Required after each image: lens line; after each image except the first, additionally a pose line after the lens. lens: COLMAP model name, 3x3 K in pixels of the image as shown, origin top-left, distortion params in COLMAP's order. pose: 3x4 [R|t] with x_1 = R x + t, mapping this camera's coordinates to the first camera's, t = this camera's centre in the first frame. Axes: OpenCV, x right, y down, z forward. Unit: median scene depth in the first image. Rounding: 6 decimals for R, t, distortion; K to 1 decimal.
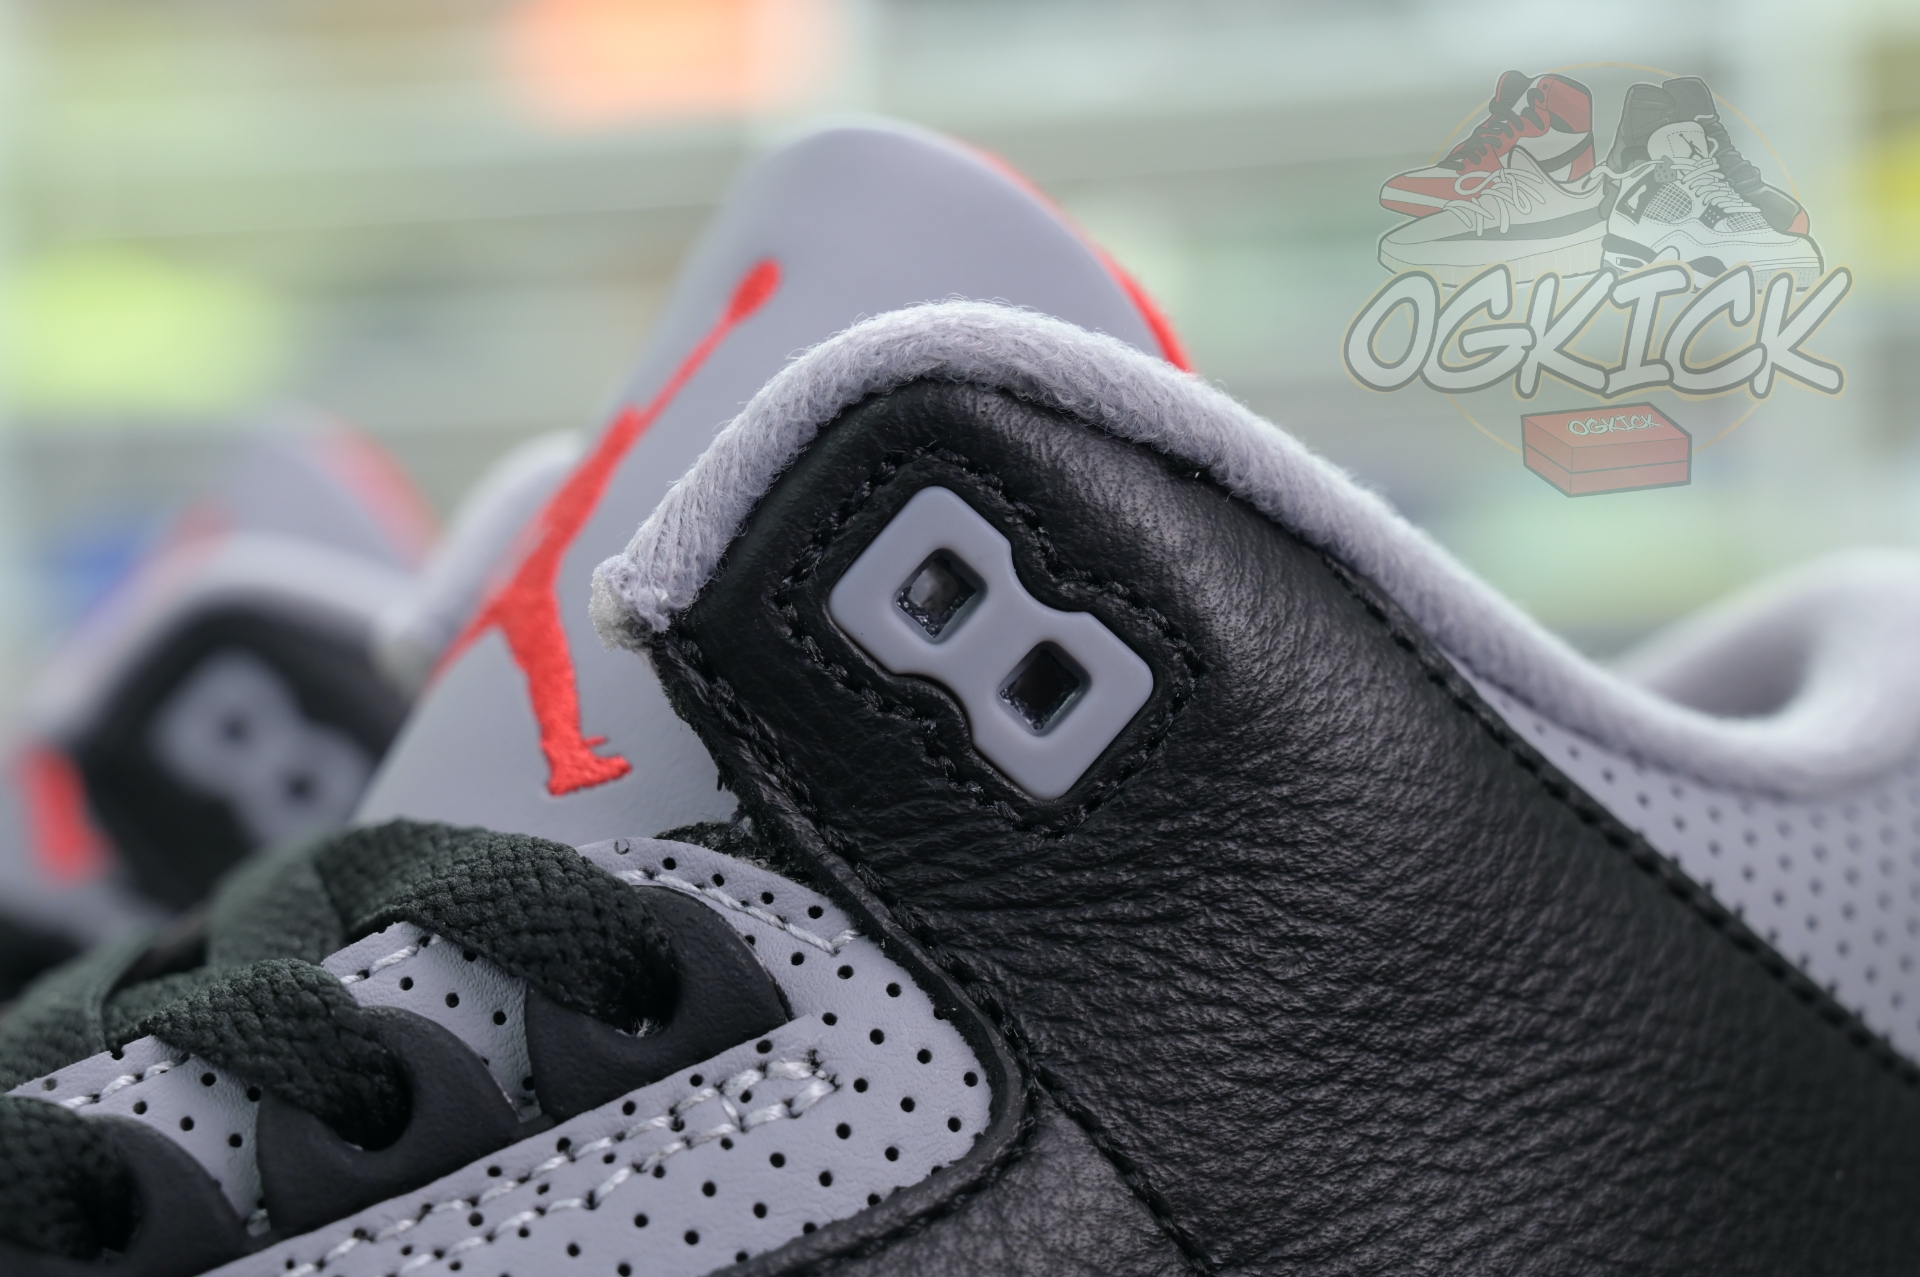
lens RADIAL K [[3867.9, 0, 960.0], [0, 3867.9, 638.5], [0, 0, 1]] dist [-0.033545, 0.399345]
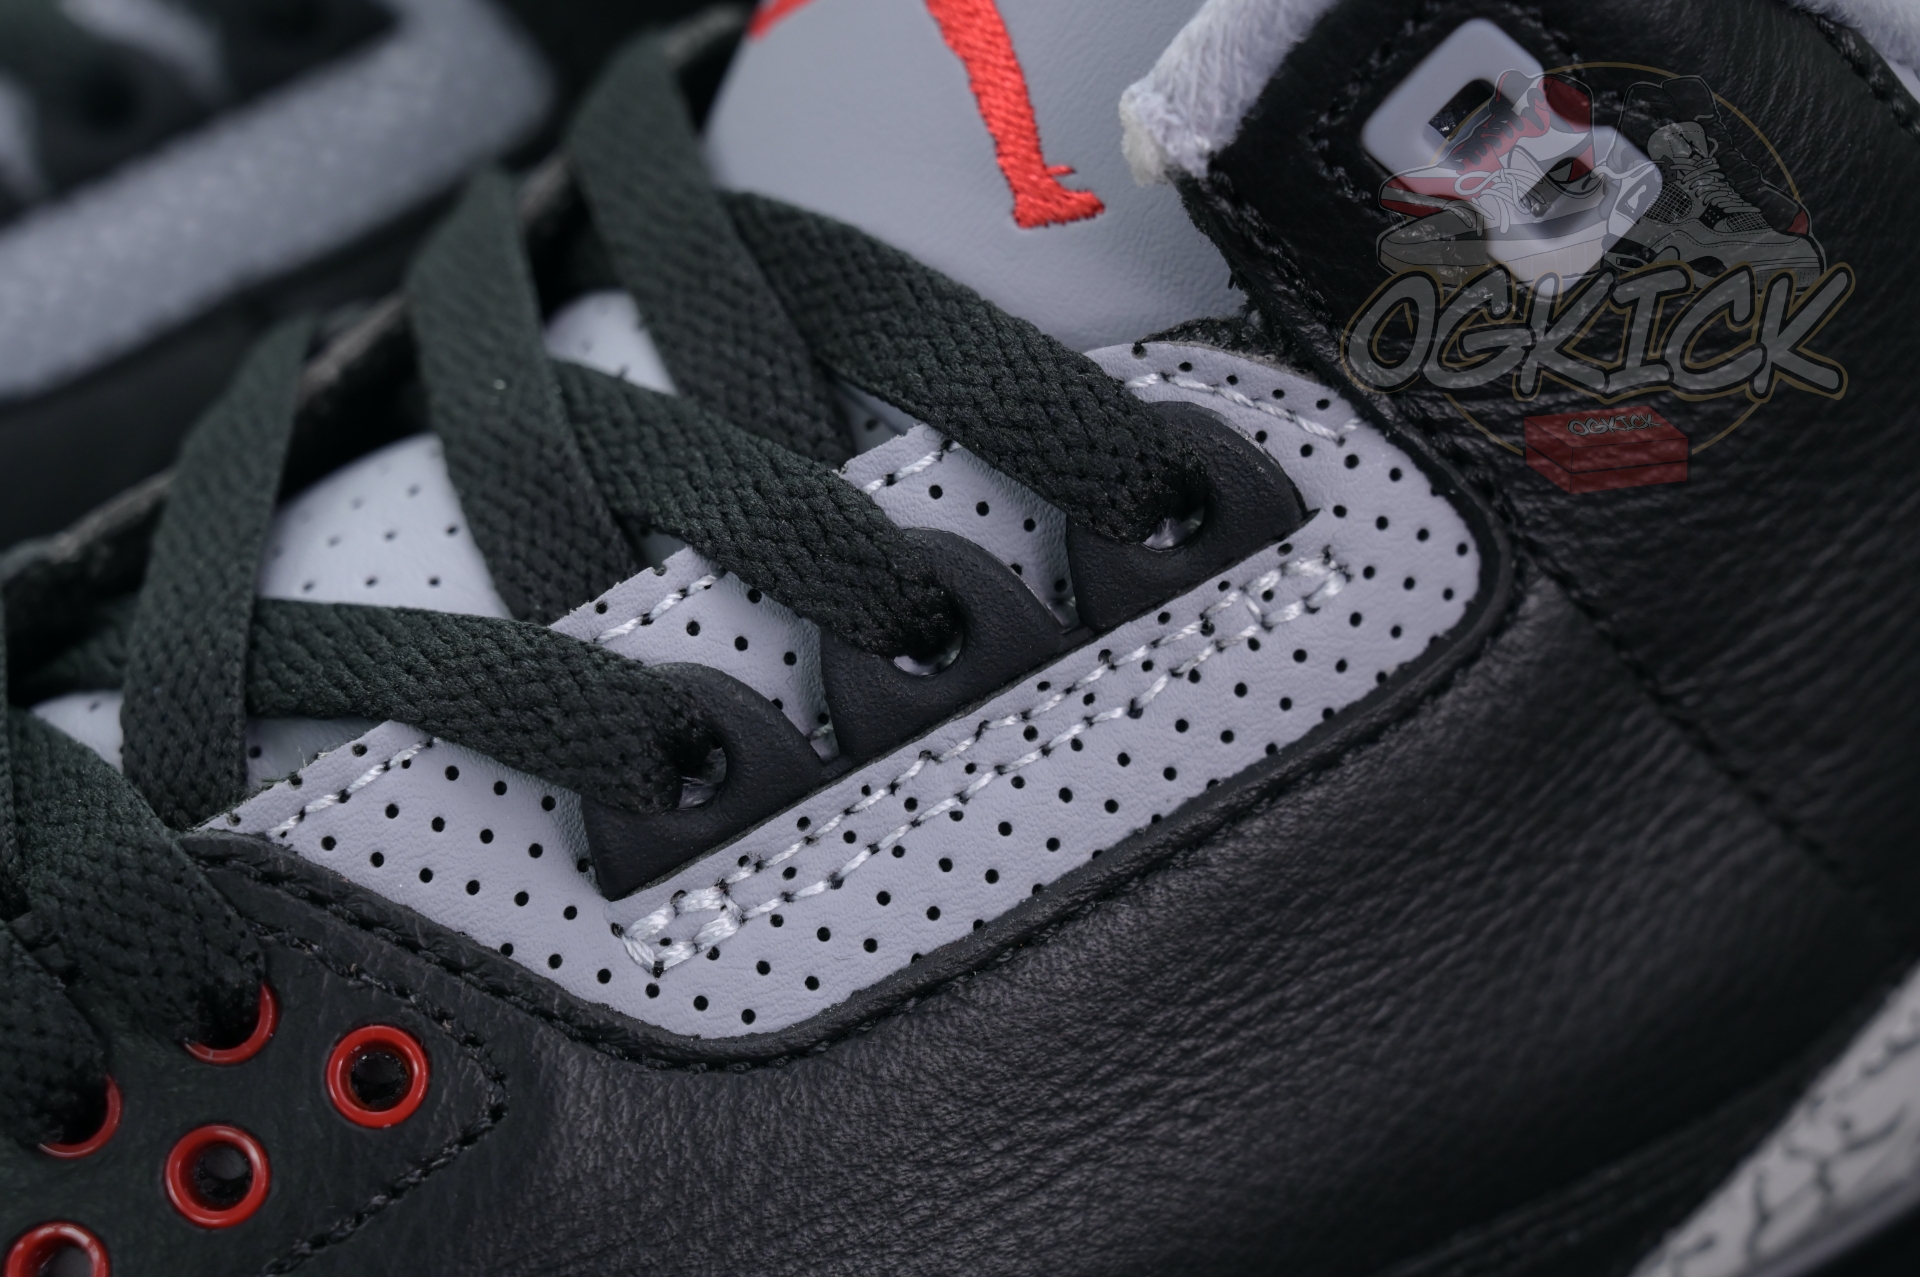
lens RADIAL K [[3867.9, 0, 960.0], [0, 3867.9, 638.5], [0, 0, 1]] dist [-0.033545, 0.399345]
pose [[0.989632, -0.054506, 0.132883, -0.276317], [-0.025683, 0.843125, 0.537104, -0.432575], [-0.141313, -0.534948, 0.832983, 0.119995]]
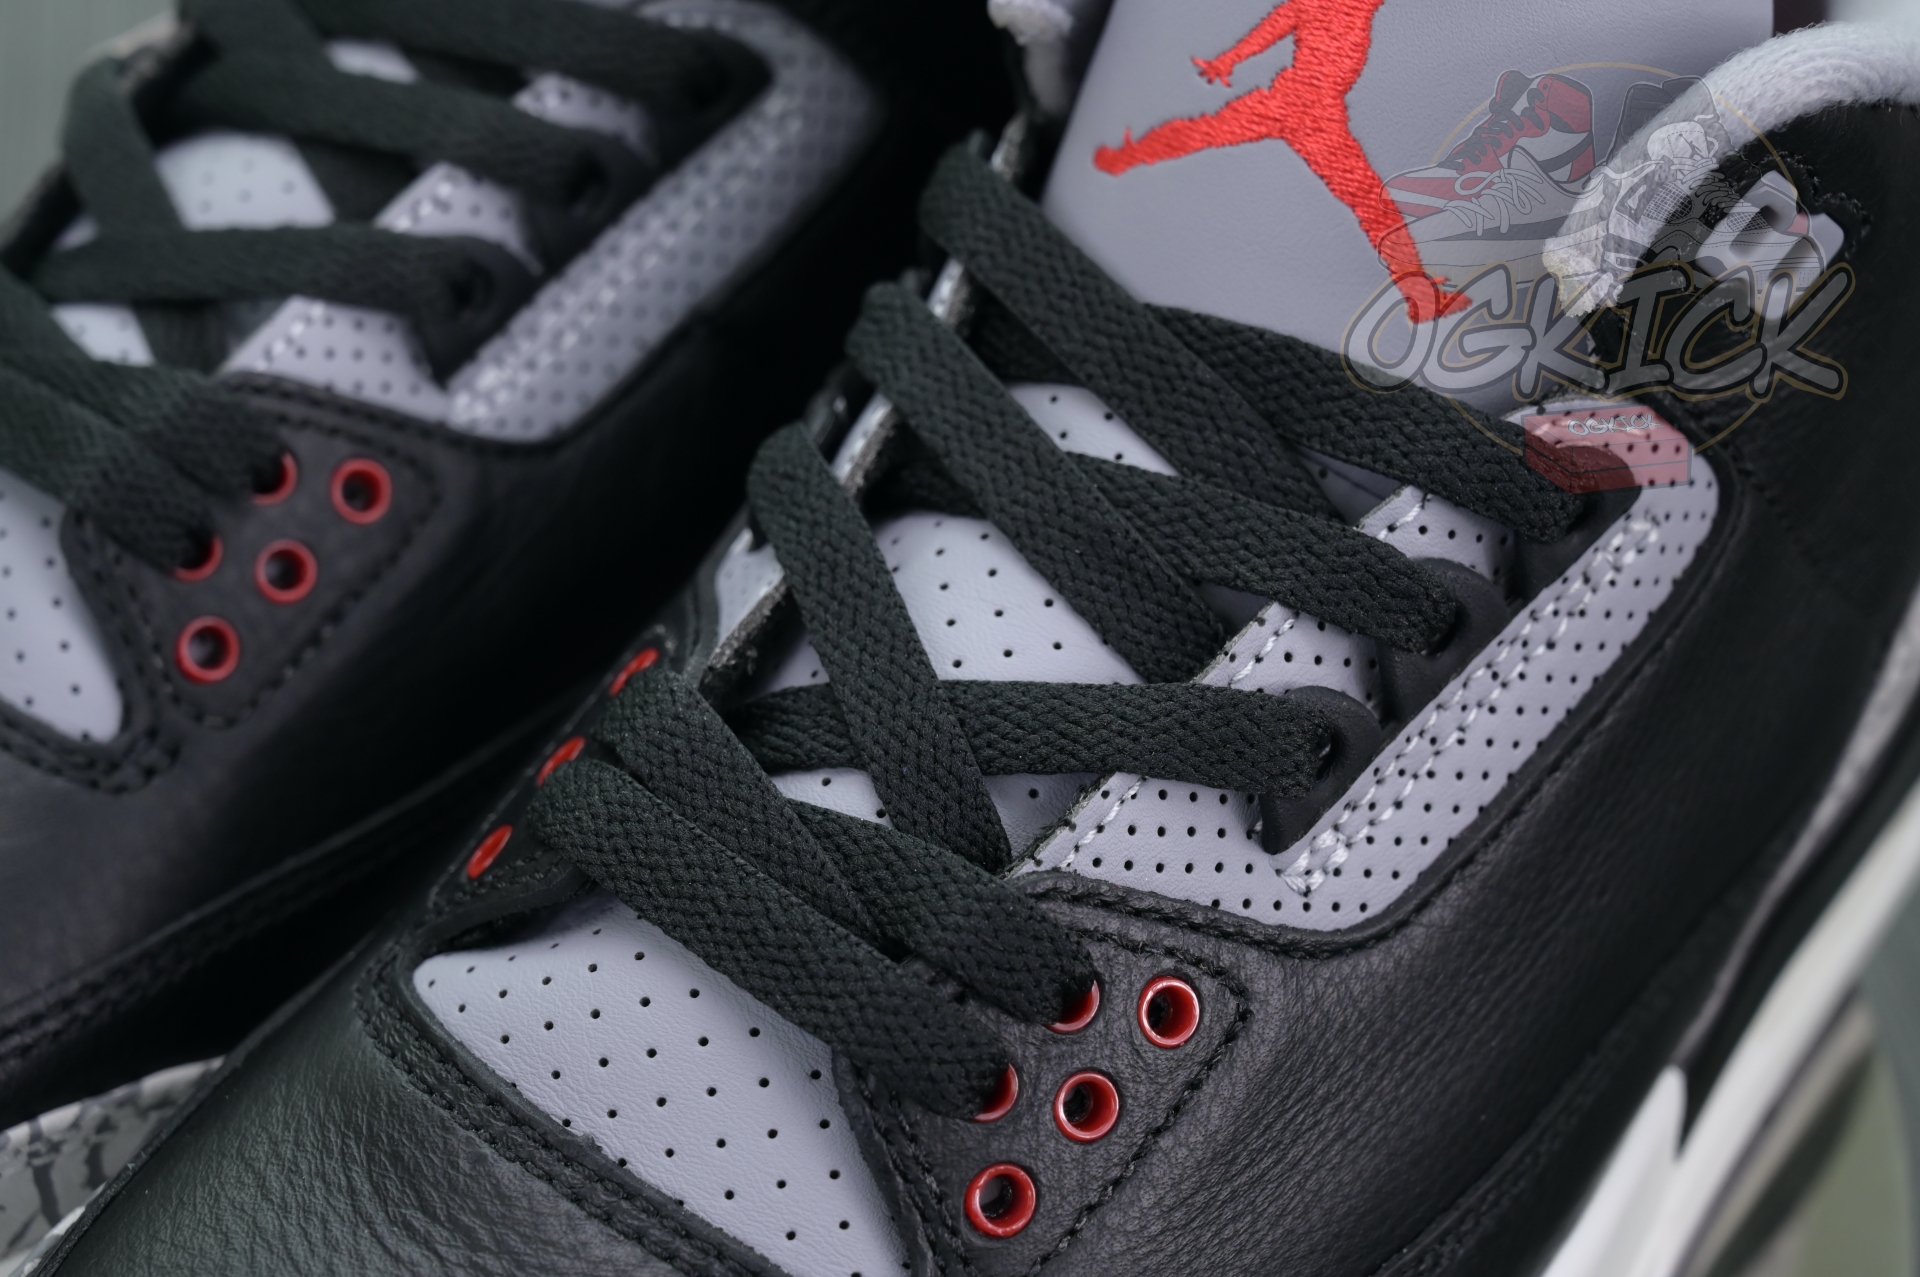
lens RADIAL K [[3867.9, 0, 960.0], [0, 3867.9, 638.5], [0, 0, 1]] dist [-0.033545, 0.399345]
pose [[0.861445, -0.279352, 0.424116, -0.943130], [-0.095795, 0.730747, 0.675894, -0.872838], [-0.498734, -0.622874, 0.602738, 0.165131]]
